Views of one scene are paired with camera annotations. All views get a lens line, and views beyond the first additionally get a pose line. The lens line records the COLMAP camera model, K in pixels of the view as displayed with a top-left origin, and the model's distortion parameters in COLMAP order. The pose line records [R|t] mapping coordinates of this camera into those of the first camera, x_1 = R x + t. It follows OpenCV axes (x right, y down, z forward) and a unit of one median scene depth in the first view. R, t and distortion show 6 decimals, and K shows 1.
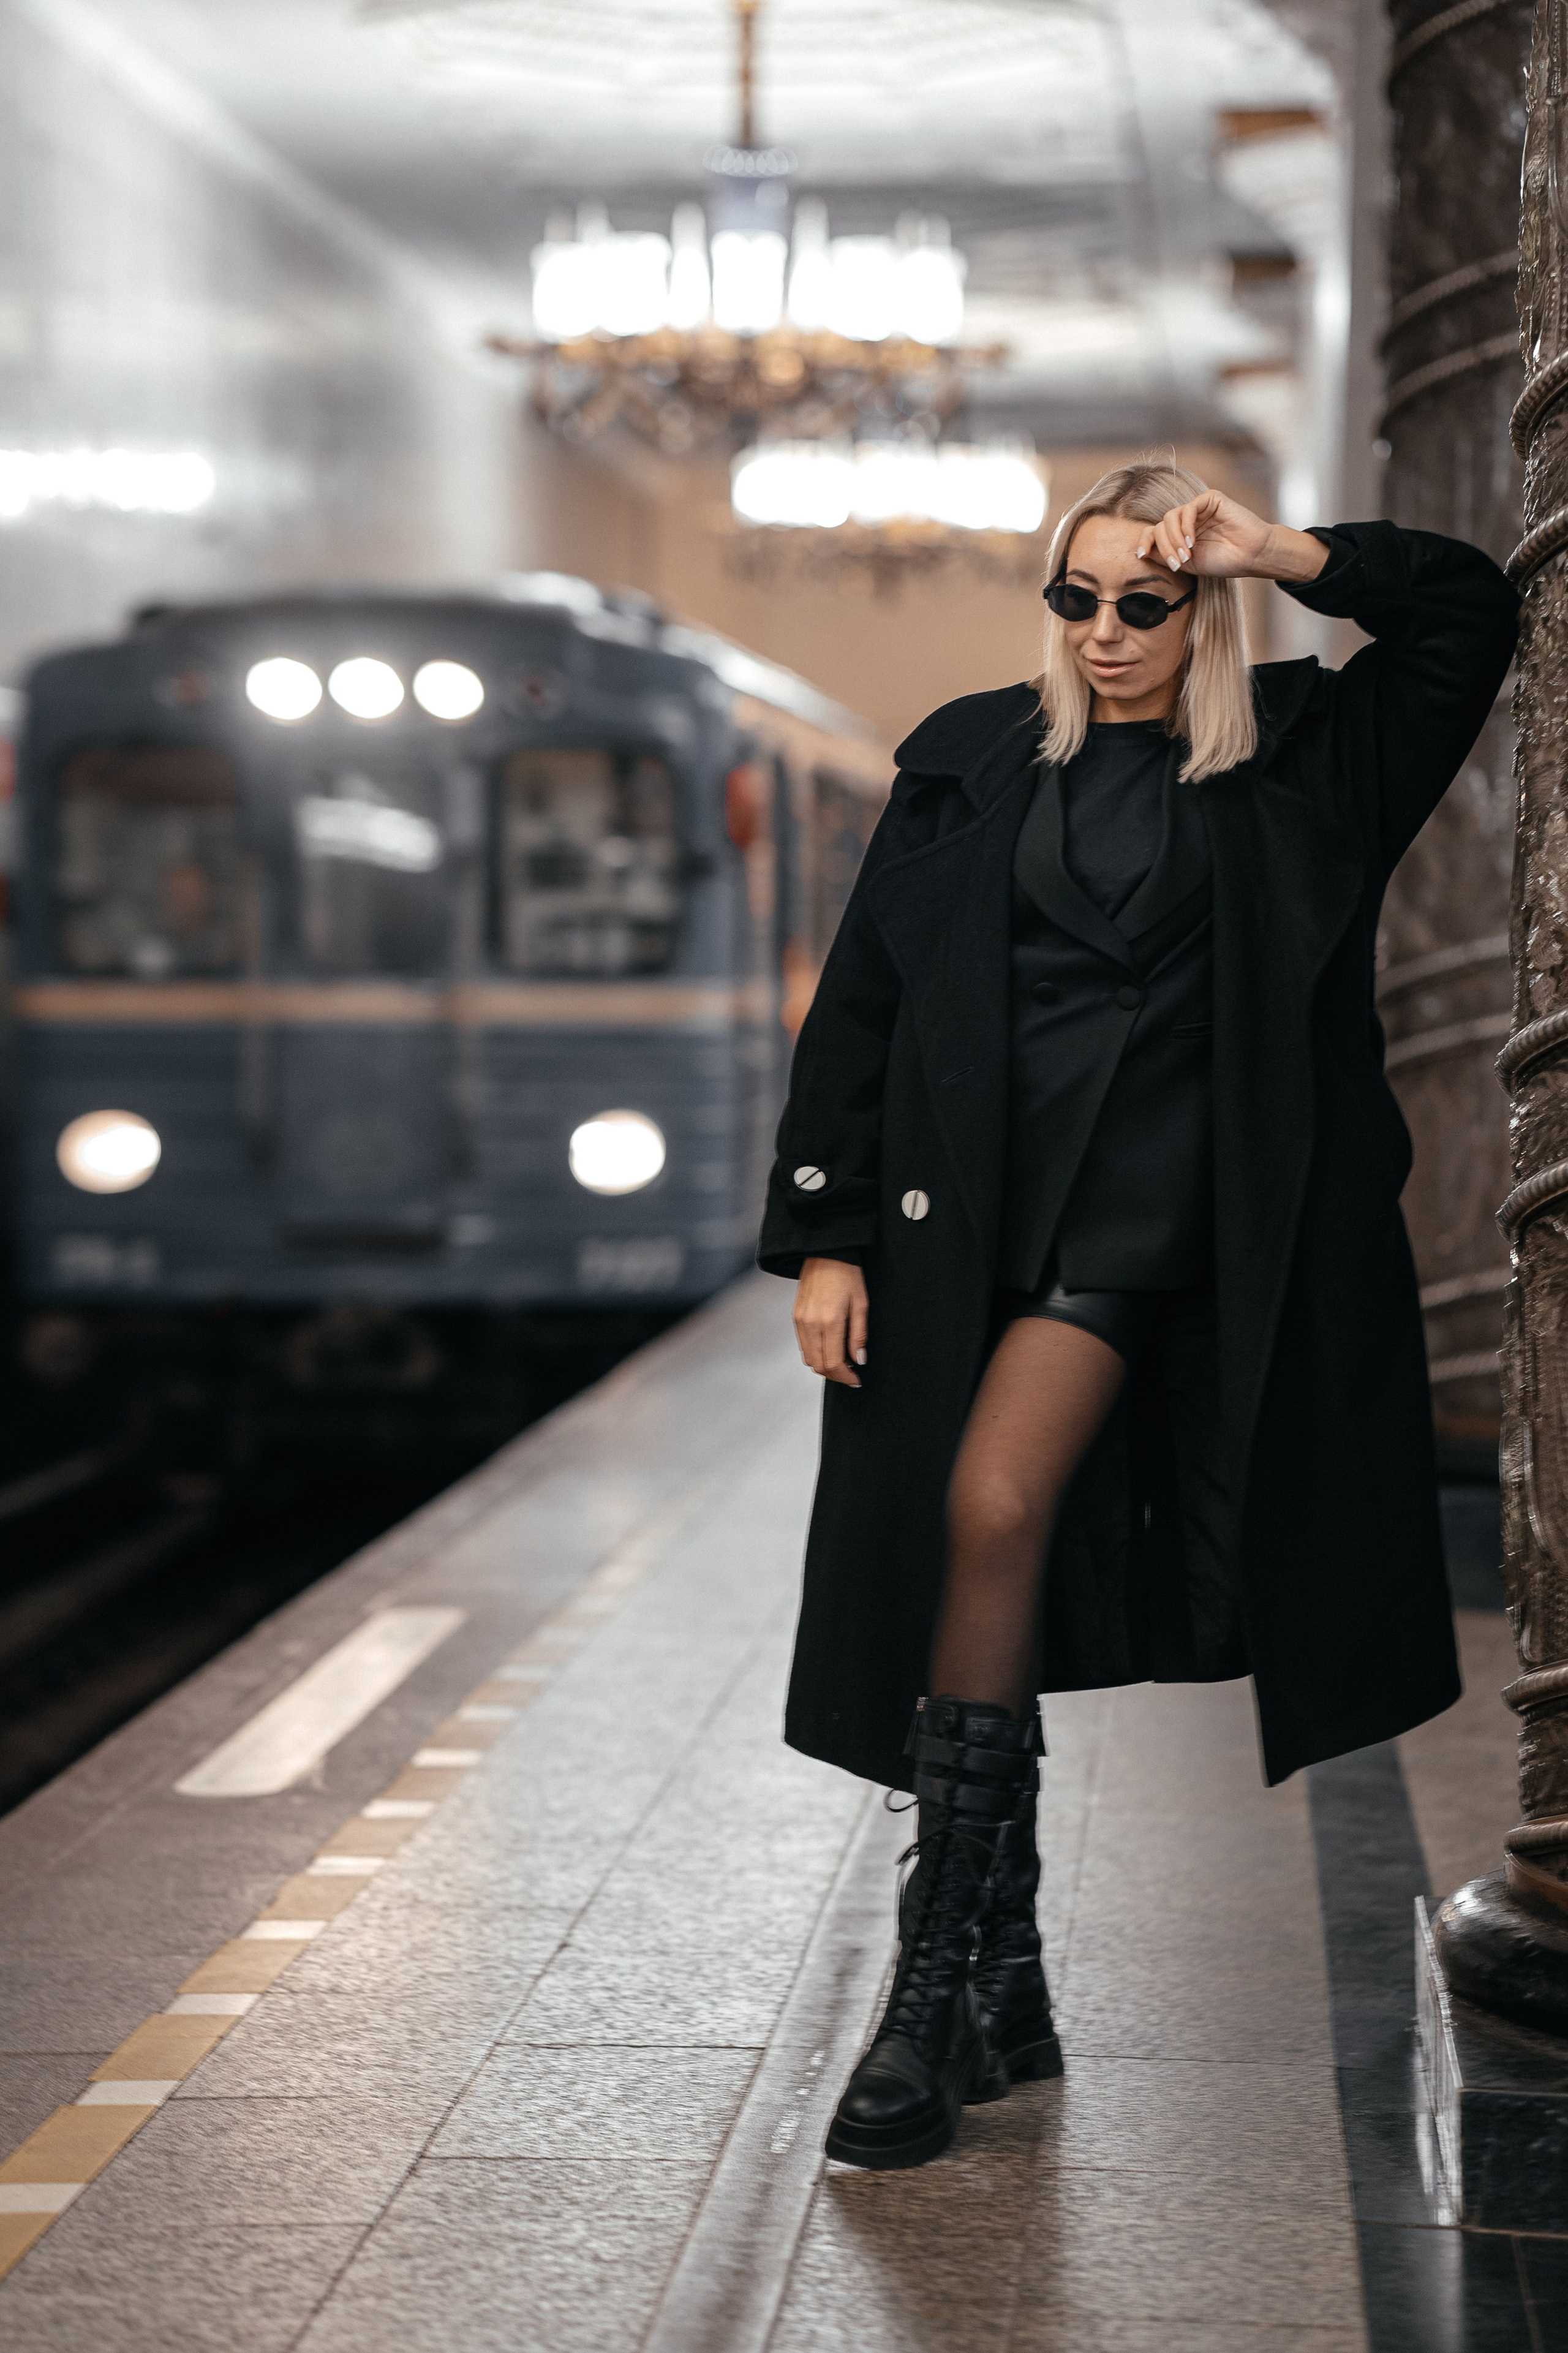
lens RADIAL K [[5658.9, 0, 784.0], [0, 5658.9, 1176.5], [0, 0, 1]] dist [0.579155, 0.083983]
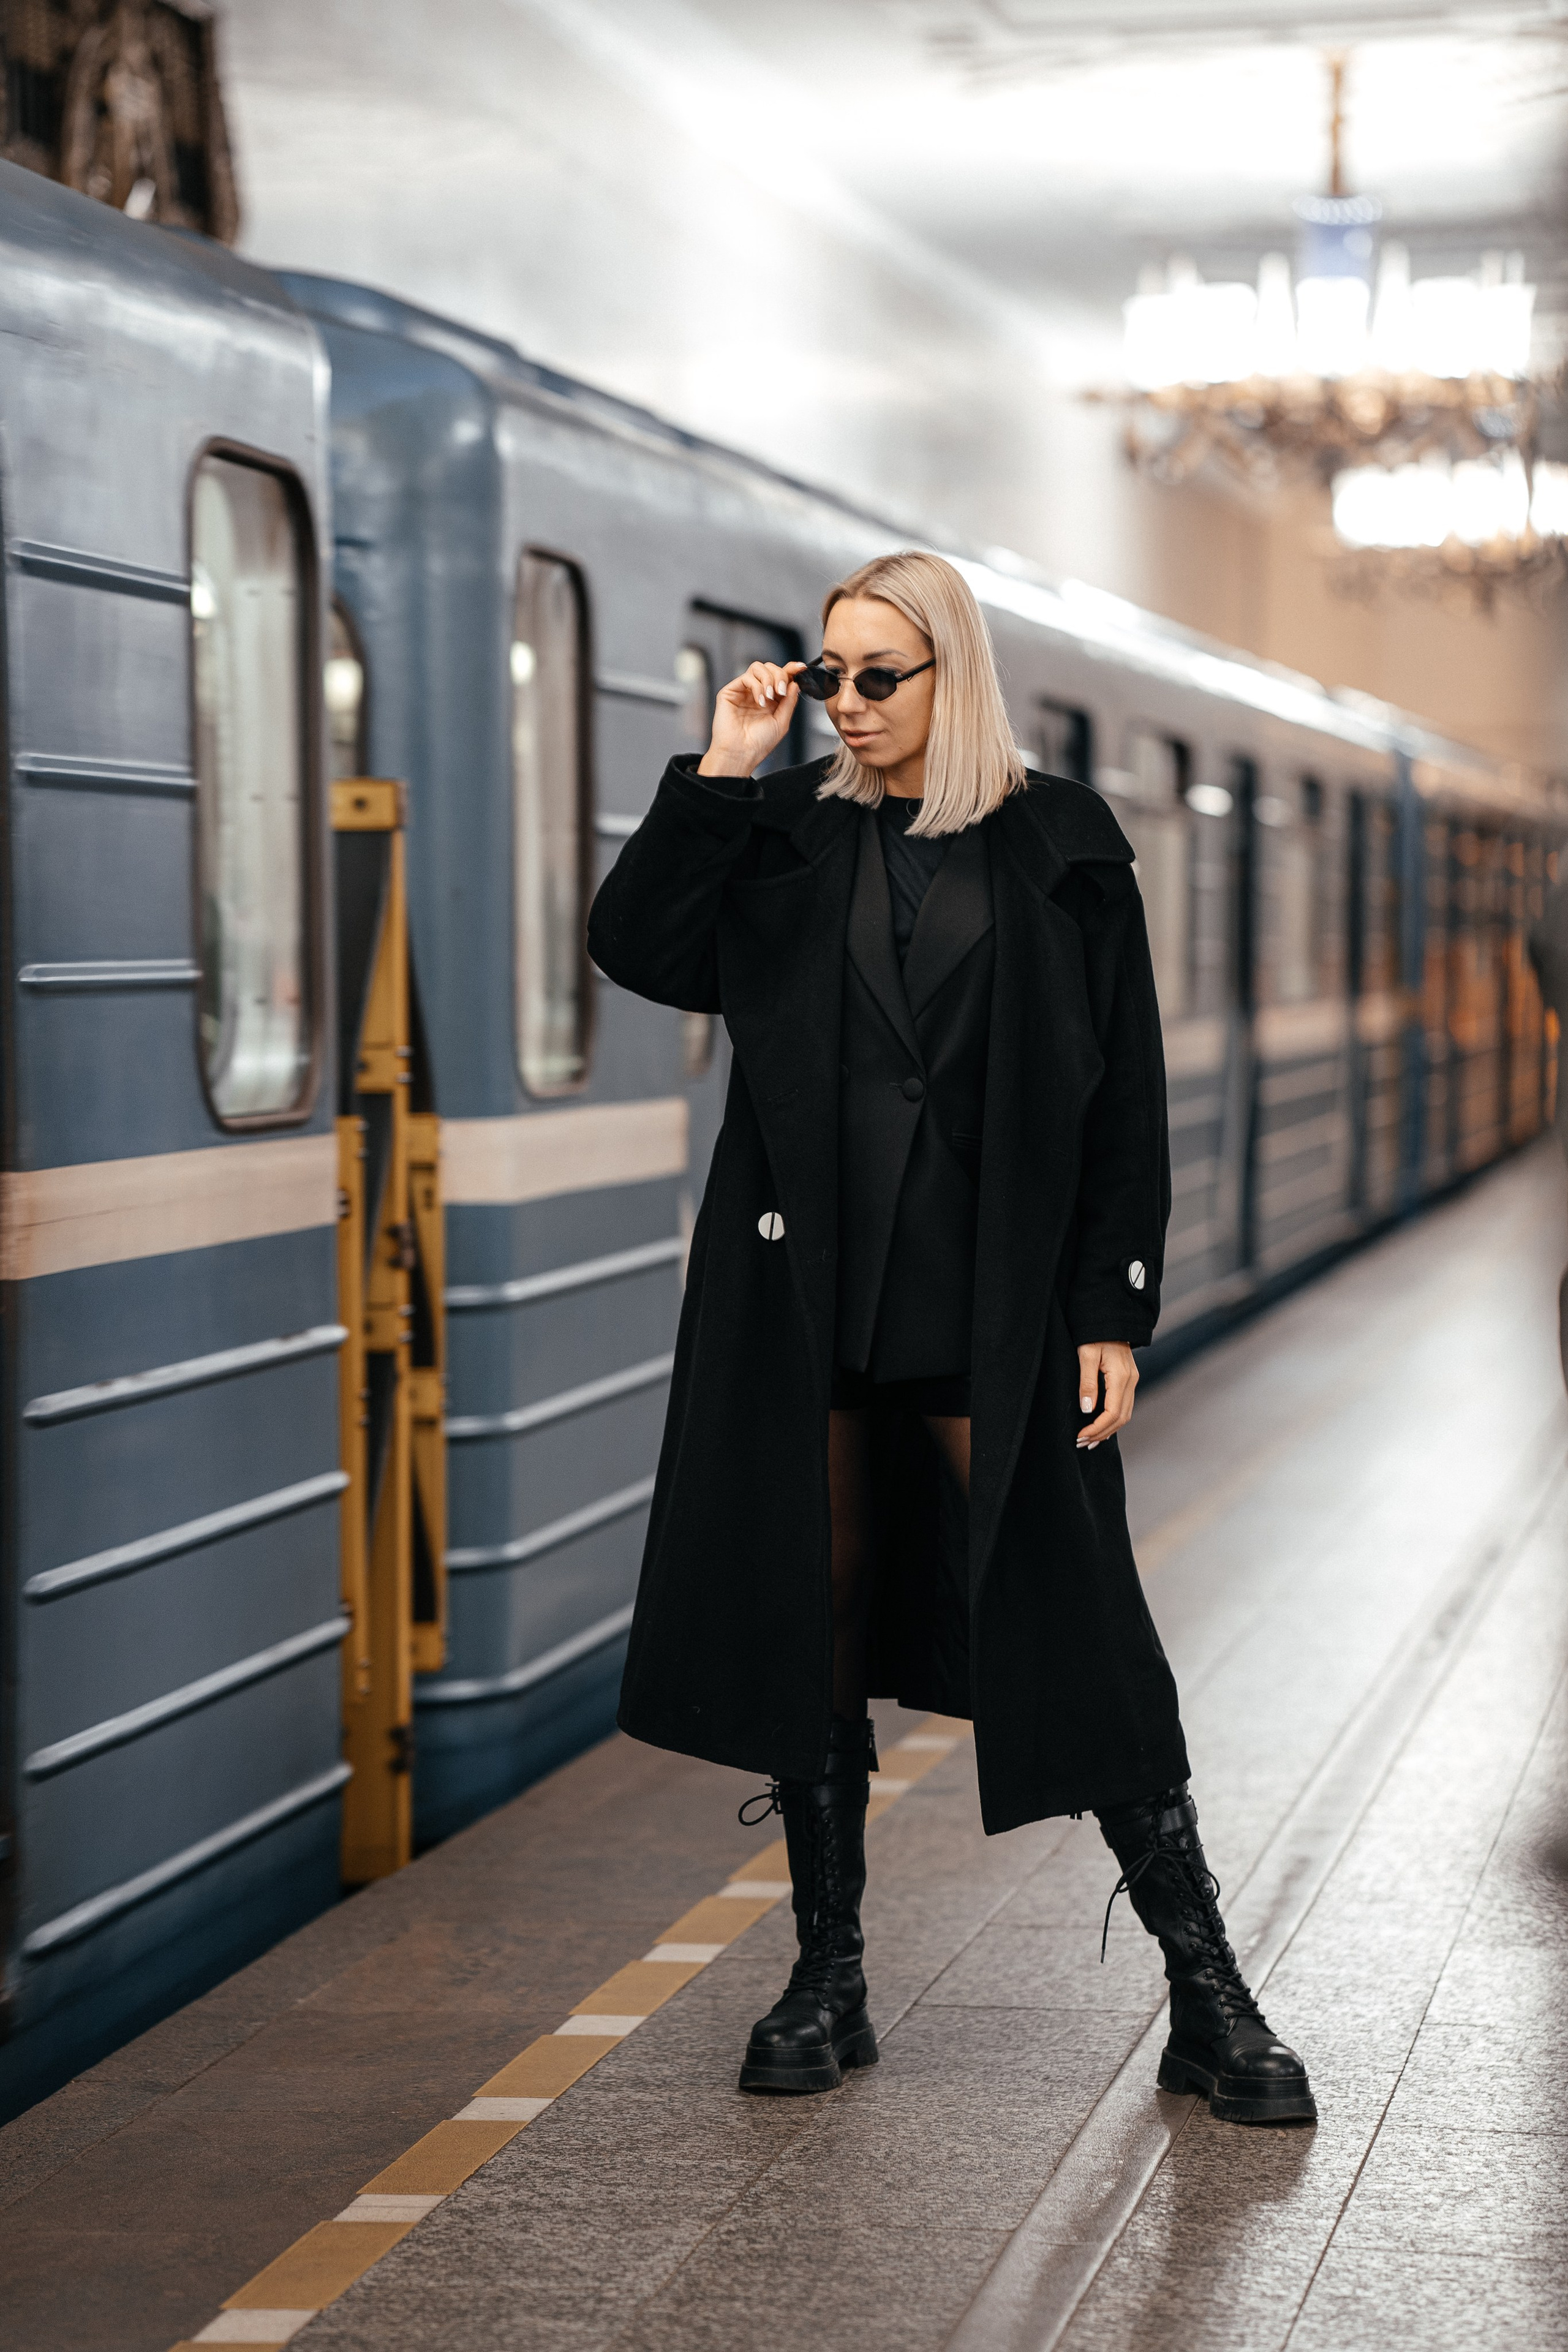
lens RADIAL K [[5656.9, 0, 784.0], [0, 5656.9, 1176.0], [0, 0, 1]] dist [0.579155, 0.083983]
pose [[0.993642, -0.007633, -0.112330, 0.044141], [0.007554, 0.999971, -0.001124, -0.004704], [0.112336, 0.000268, 0.993670, -0.198146]]
